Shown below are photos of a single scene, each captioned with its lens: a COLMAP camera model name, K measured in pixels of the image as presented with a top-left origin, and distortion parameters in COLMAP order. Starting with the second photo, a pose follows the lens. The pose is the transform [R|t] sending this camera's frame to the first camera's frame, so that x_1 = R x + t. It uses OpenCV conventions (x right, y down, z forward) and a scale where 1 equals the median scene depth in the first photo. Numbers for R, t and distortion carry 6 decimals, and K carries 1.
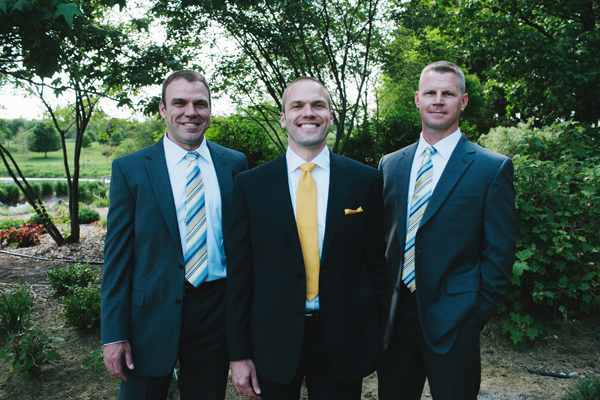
lens RADIAL K [[614.0, 0, 300.0], [0, 614.0, 200.0], [0, 0, 1]] dist [-0.006749, 0.018271]
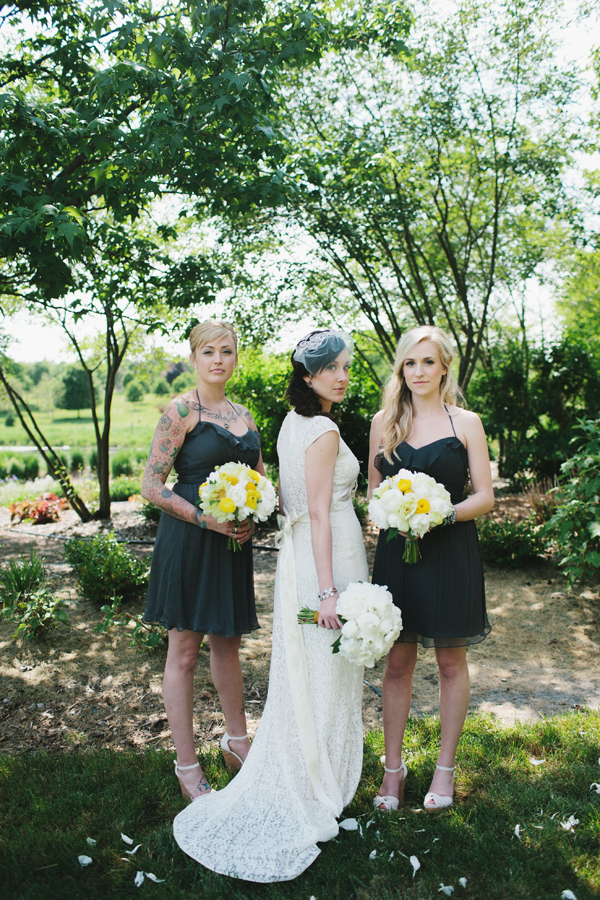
lens RADIAL K [[995.7, 0, 300.0], [0, 995.7, 450.0], [0, 0, 1]] dist [0.000267, -0.001676]
pose [[0.984271, -0.004718, -0.176602, 0.083500], [-0.002165, 0.999246, -0.038758, 0.033429], [0.176652, 0.038531, 0.983519, -0.155029]]
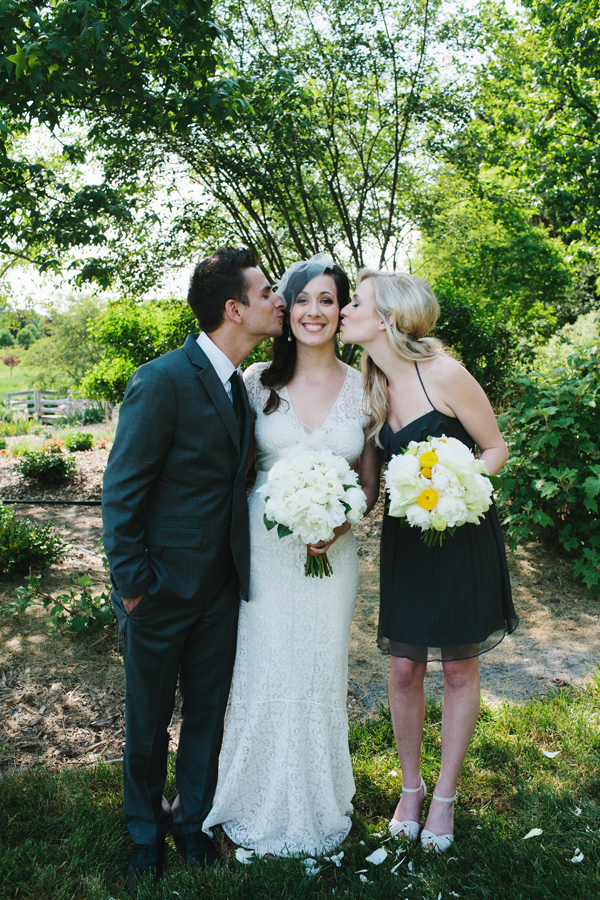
lens RADIAL K [[930.4, 0, 300.0], [0, 930.4, 450.0], [0, 0, 1]] dist [-0.001930, 0.000640]
pose [[0.999991, -0.003974, -0.001210, 0.004193], [0.003991, 0.999887, 0.014518, 0.027014], [0.001153, -0.014523, 0.999894, -0.057099]]
